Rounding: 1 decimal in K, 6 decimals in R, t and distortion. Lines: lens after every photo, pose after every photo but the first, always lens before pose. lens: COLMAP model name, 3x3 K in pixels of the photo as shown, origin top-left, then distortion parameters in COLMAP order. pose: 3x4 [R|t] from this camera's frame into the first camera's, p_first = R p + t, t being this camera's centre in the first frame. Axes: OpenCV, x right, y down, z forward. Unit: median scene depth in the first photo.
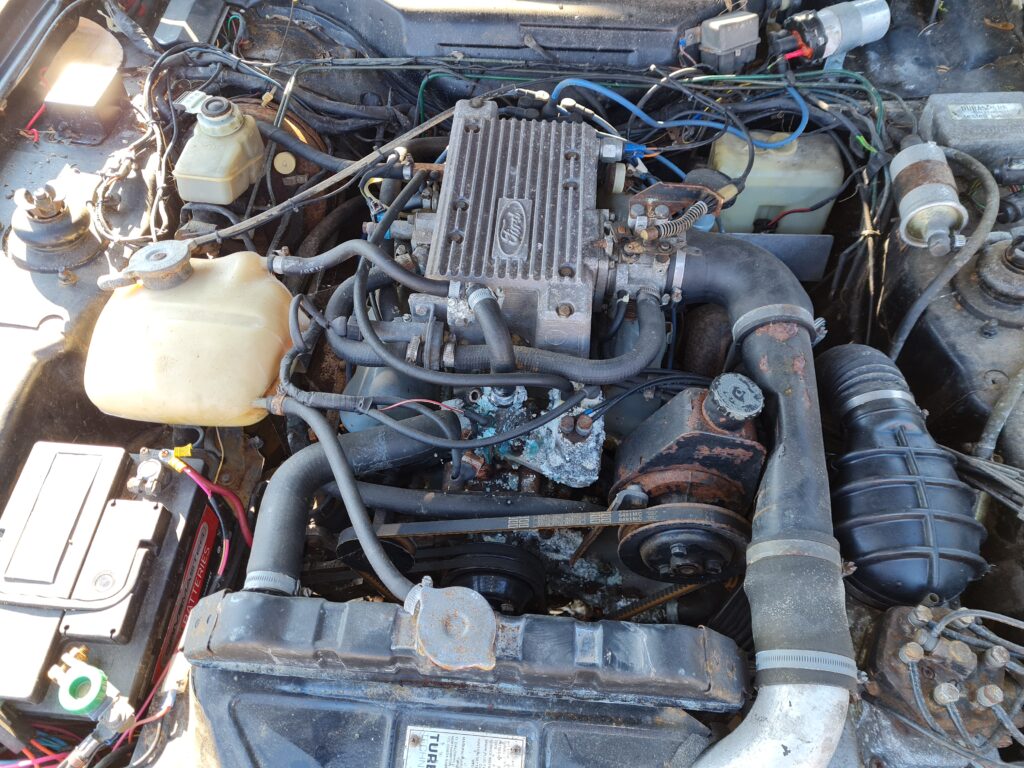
lens RADIAL K [[774.6, 0, 507.1], [0, 774.6, 376.5], [0, 0, 1]] dist [0.004926, -0.011121]
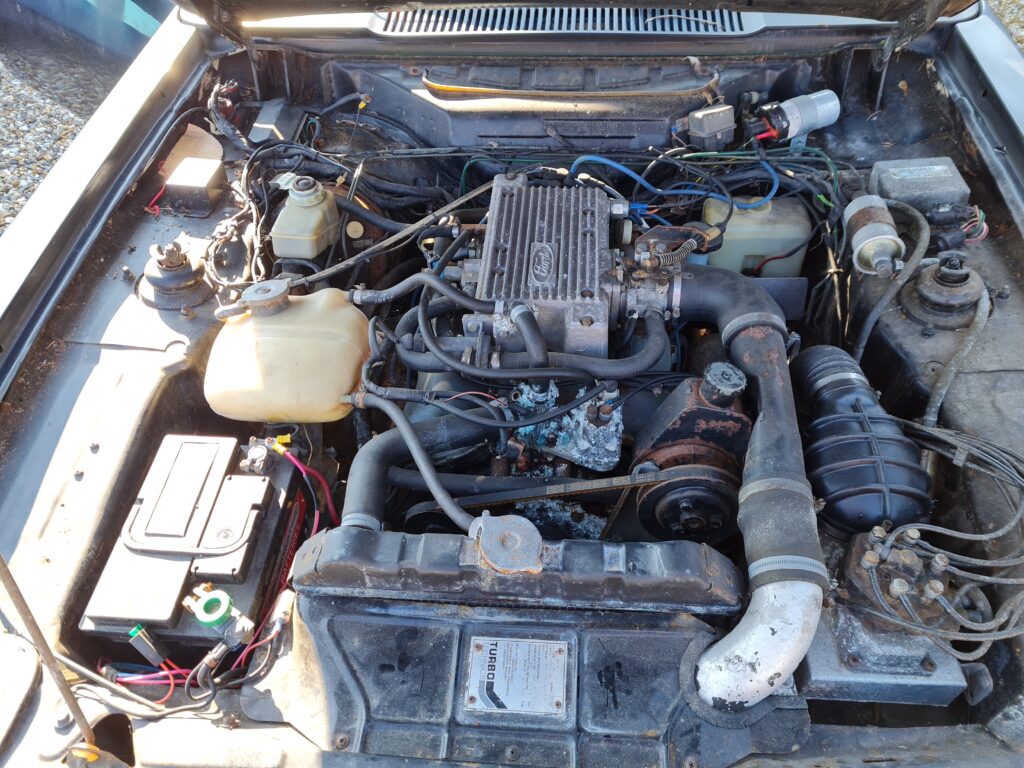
lens RADIAL K [[775.5, 0, 522.4], [0, 775.5, 384.3], [0, 0, 1]] dist [-0.002855, 0.004249]
pose [[0.999697, -0.023658, -0.006725, -0.023889], [0.022507, 0.990202, -0.137816, 0.182865], [0.009920, 0.137623, 0.990435, -0.232616]]
